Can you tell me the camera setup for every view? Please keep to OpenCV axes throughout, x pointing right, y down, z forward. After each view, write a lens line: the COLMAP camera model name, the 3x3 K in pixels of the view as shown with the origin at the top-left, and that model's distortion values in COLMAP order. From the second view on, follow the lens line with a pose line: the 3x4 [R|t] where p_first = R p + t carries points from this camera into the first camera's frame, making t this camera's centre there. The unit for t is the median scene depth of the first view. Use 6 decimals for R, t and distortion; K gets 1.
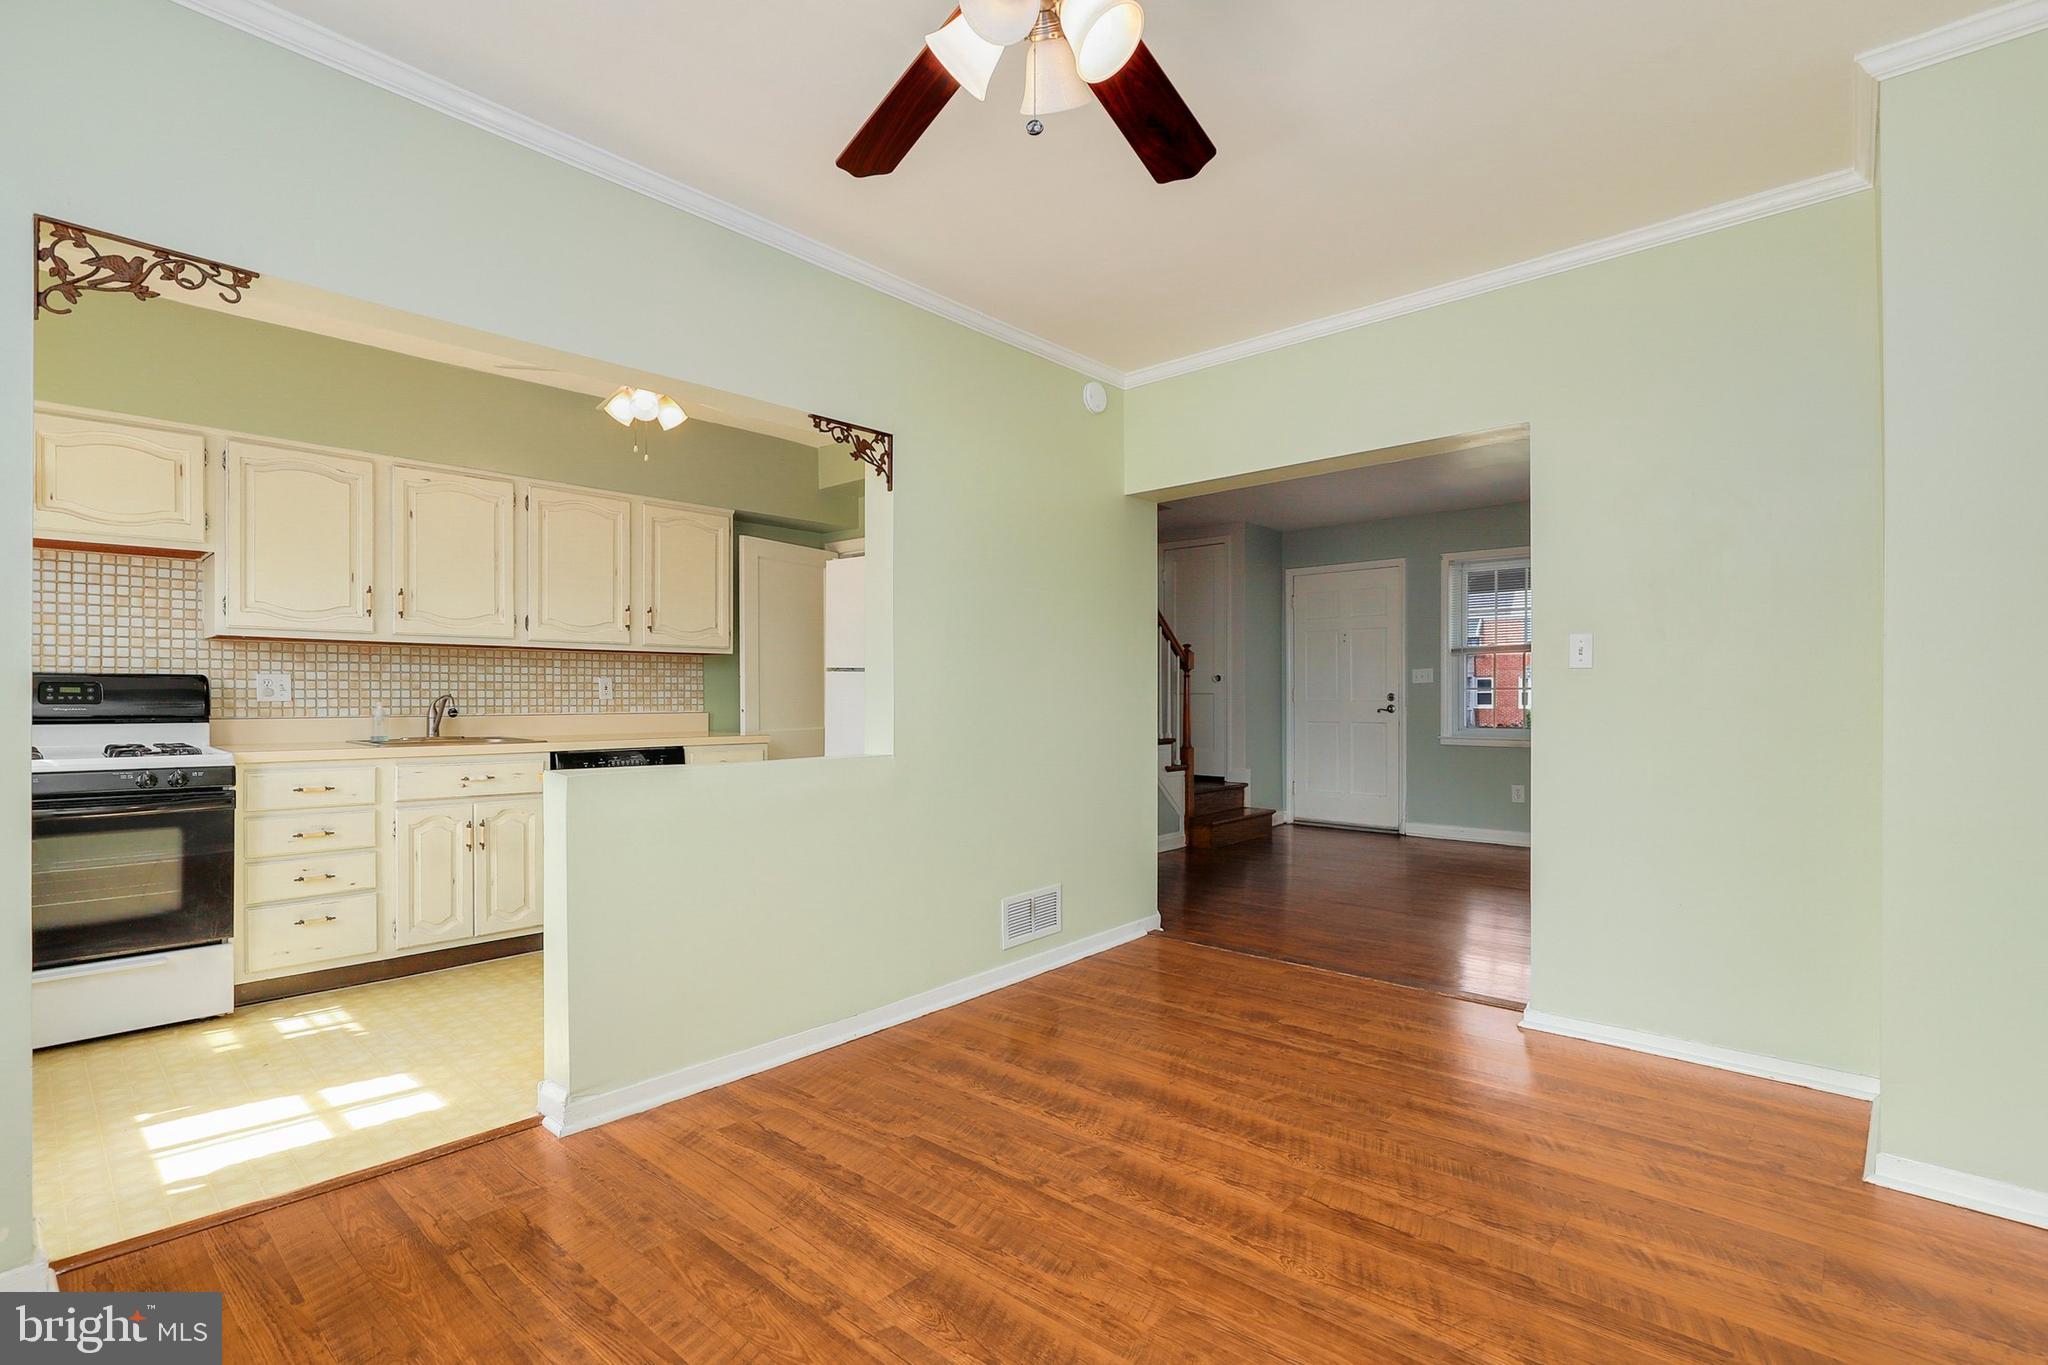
lens RADIAL K [[954.1, 0, 1042.6], [0, 954.1, 701.0], [0, 0, 1]] dist [-0.026032, 0.006546]
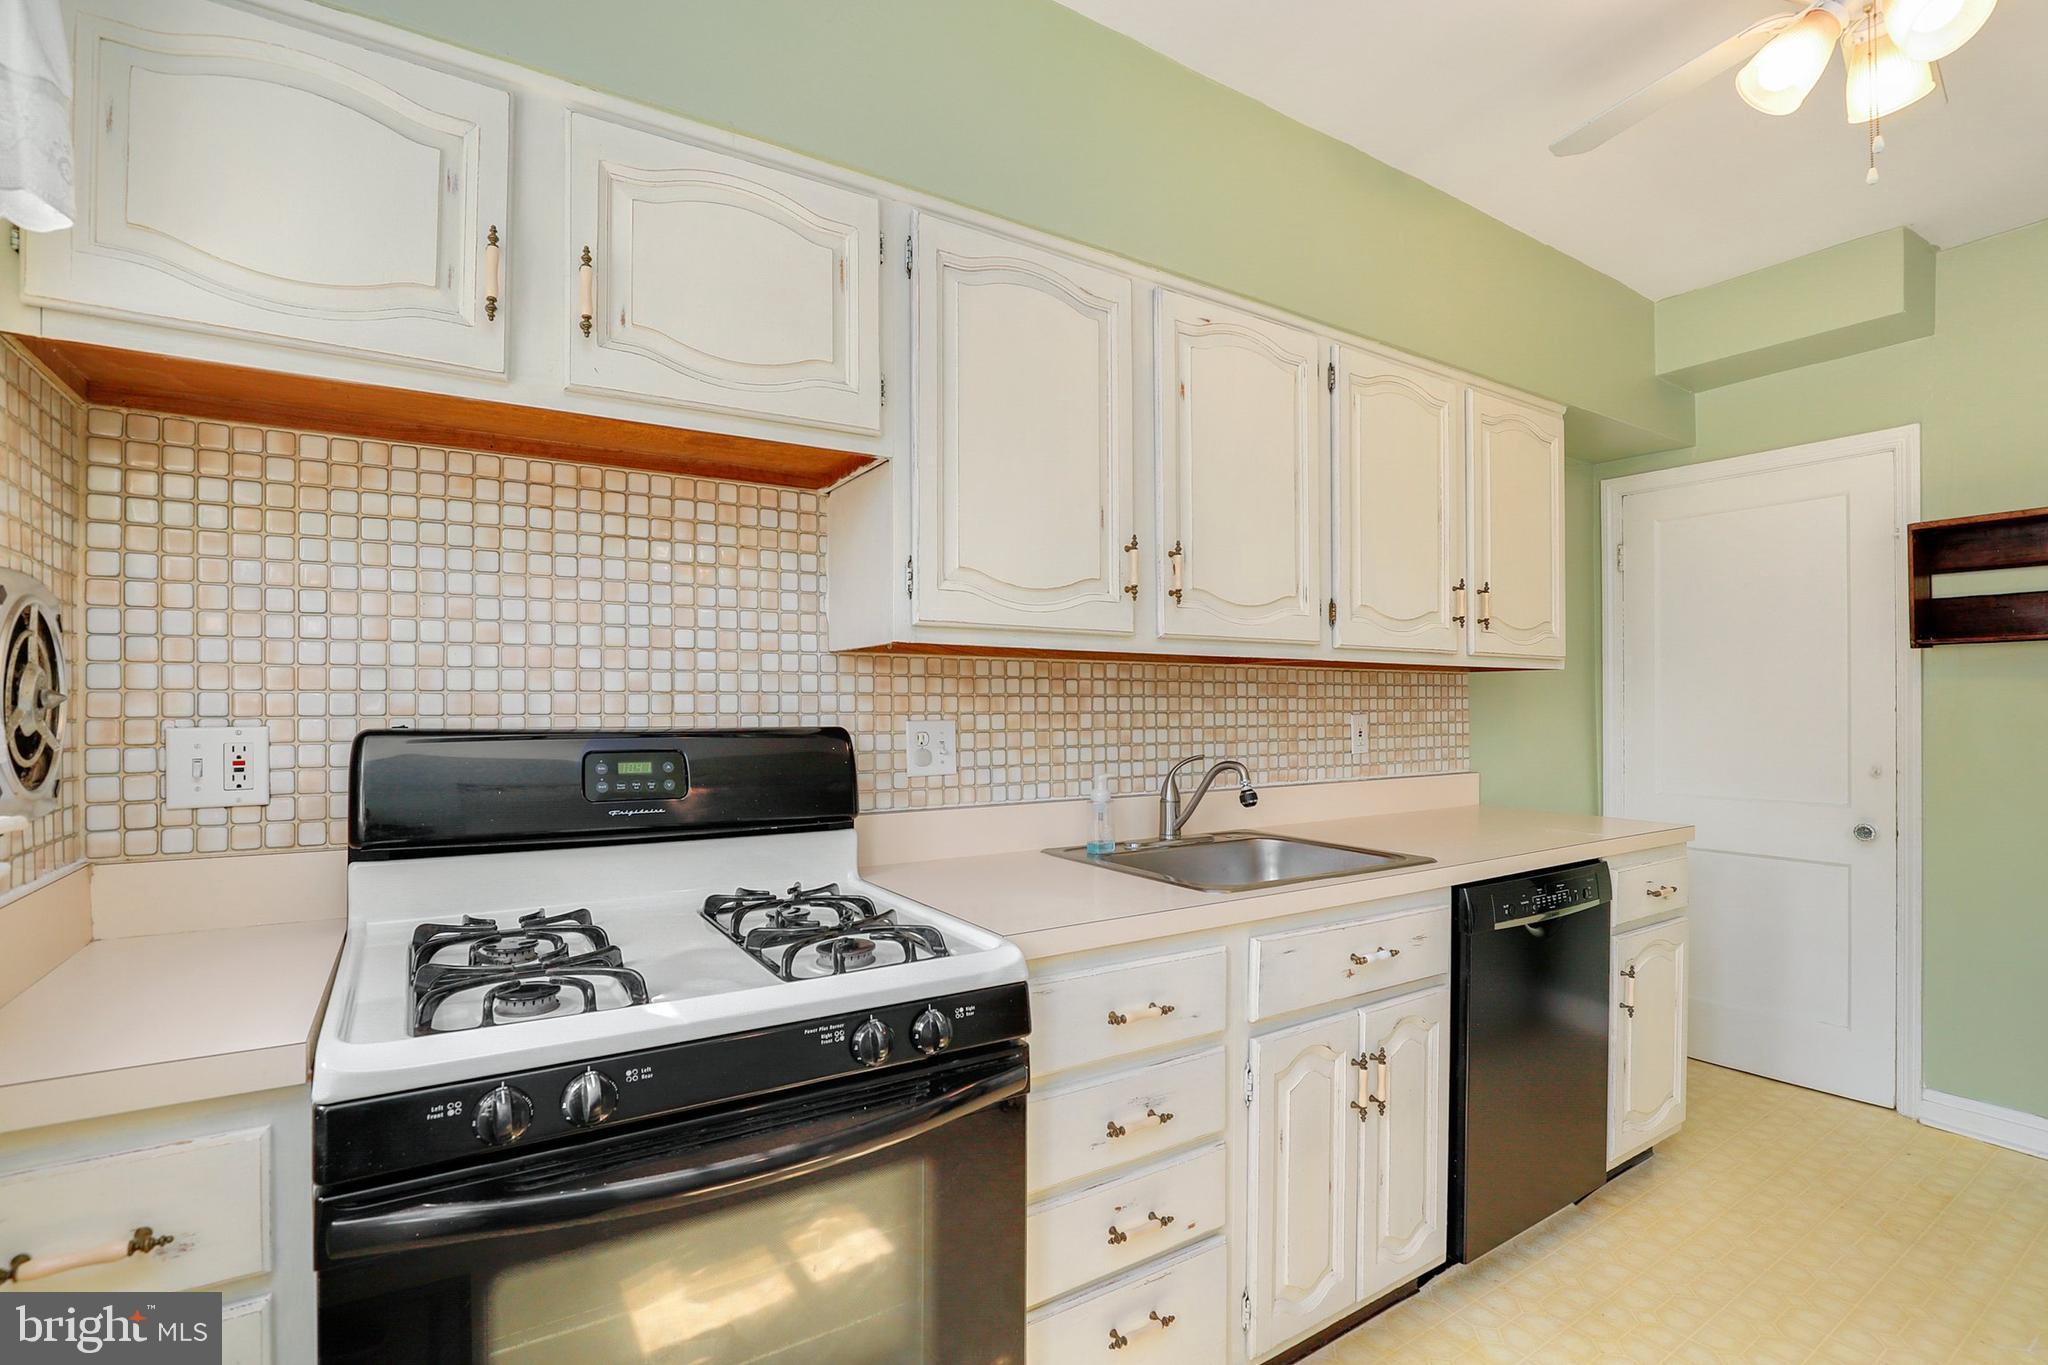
lens RADIAL K [[954.1, 0, 1031.0], [0, 954.1, 710.4], [0, 0, 1]] dist [-0.026032, 0.006546]
pose [[0.964673, -0.001386, -0.263447, -0.625333], [0.001025, 0.999998, -0.001507, -0.033098], [0.263448, 0.001184, 0.964673, 0.516211]]
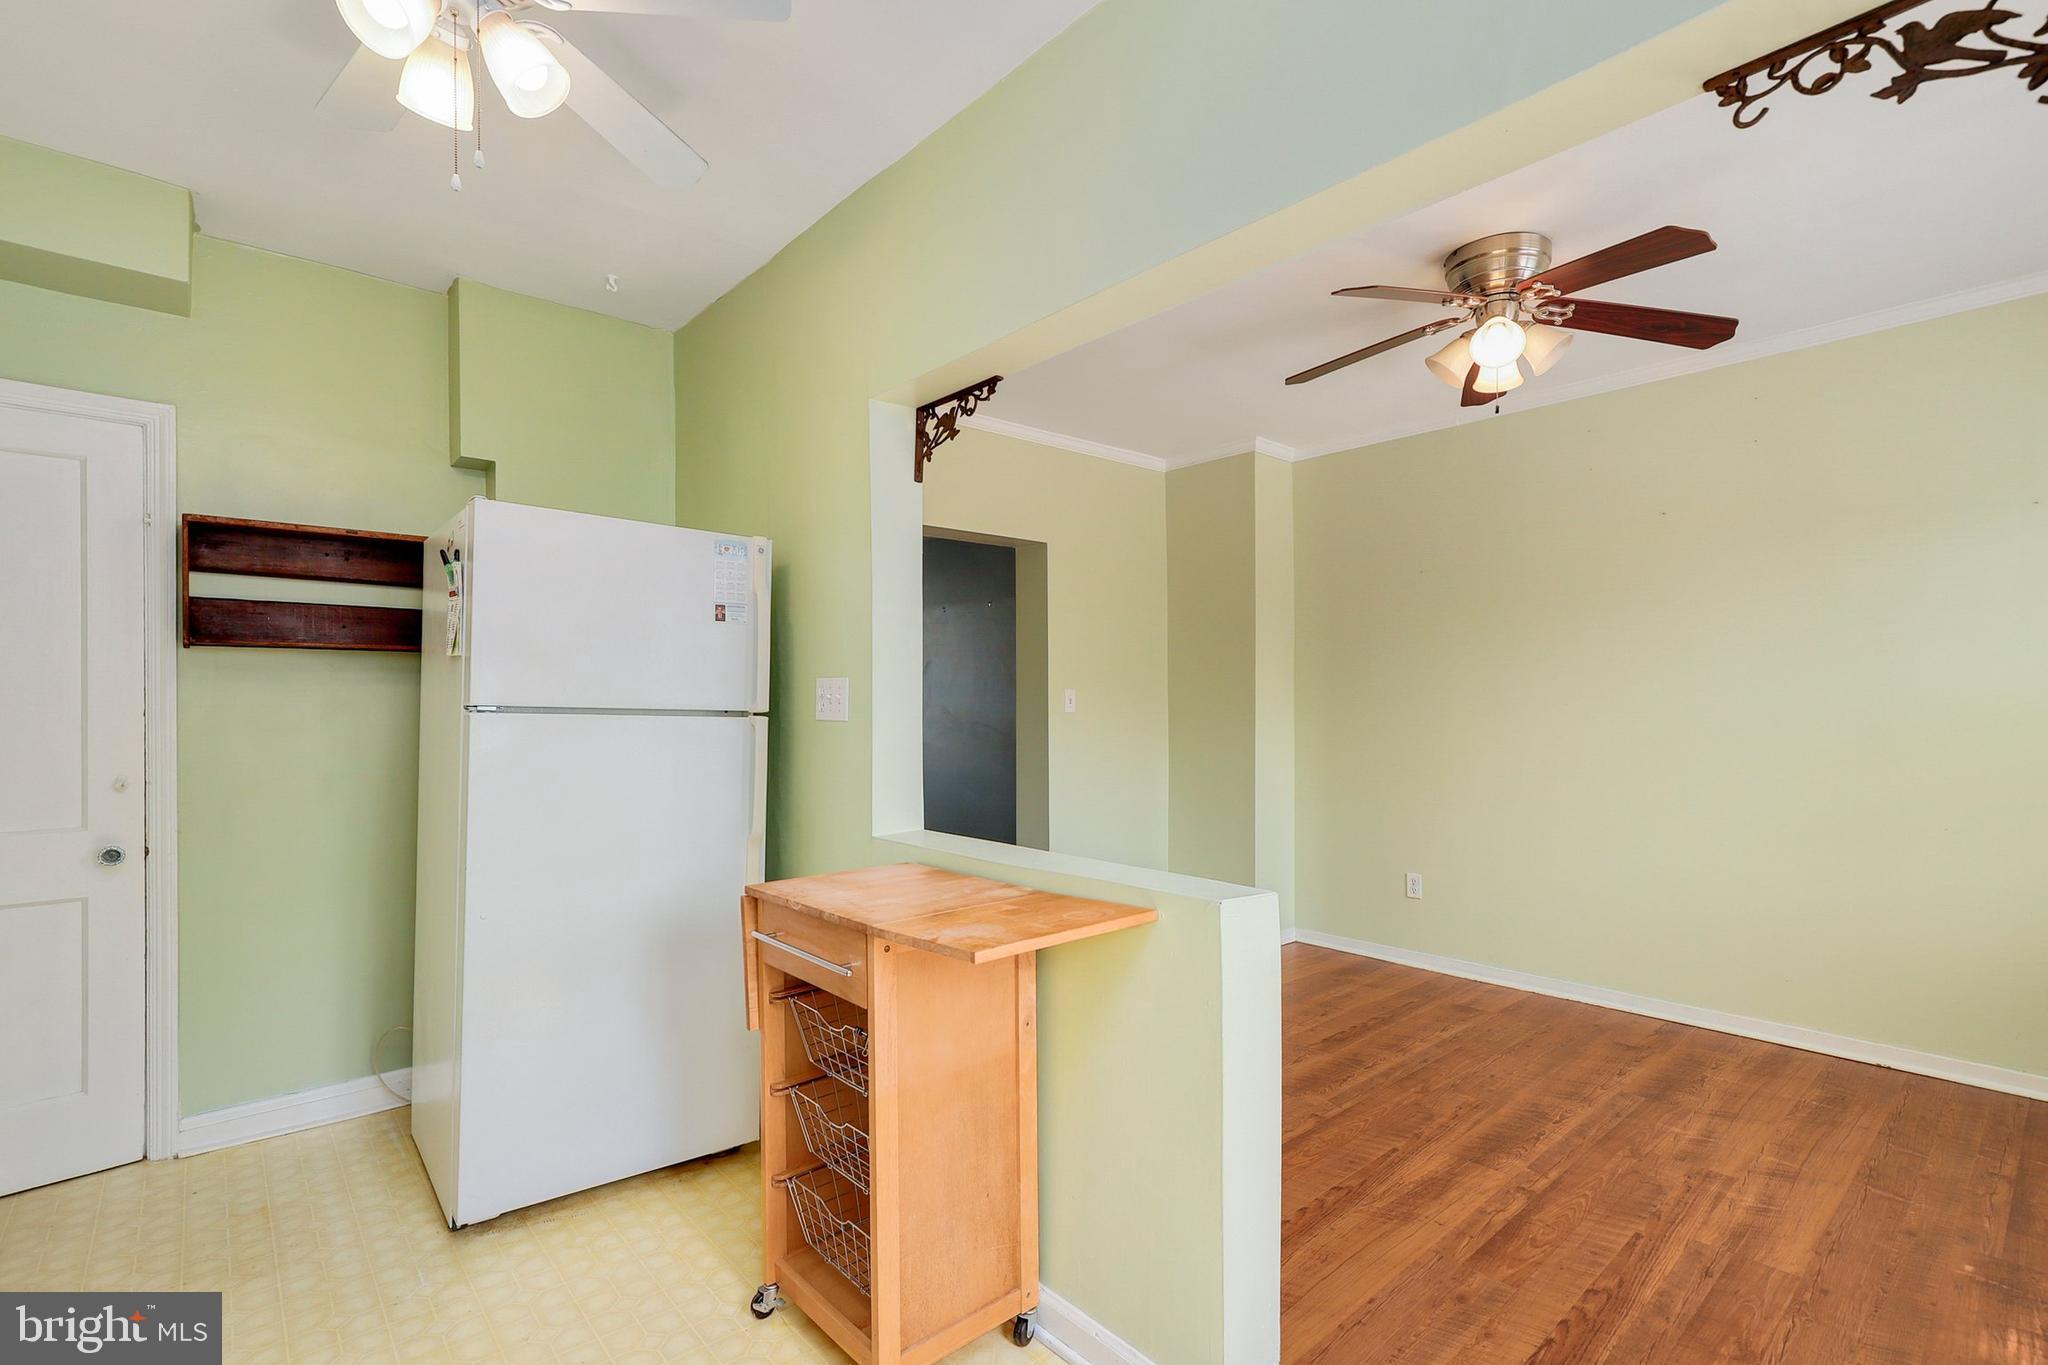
lens RADIAL K [[954.1, 0, 1029.4], [0, 954.1, 714.3], [0, 0, 1]] dist [-0.026032, 0.006546]
pose [[0.118374, -0.006072, 0.992950, -0.730011], [0.014368, 0.999887, 0.004401, -0.028925], [-0.992865, 0.013746, 0.118448, 0.676084]]
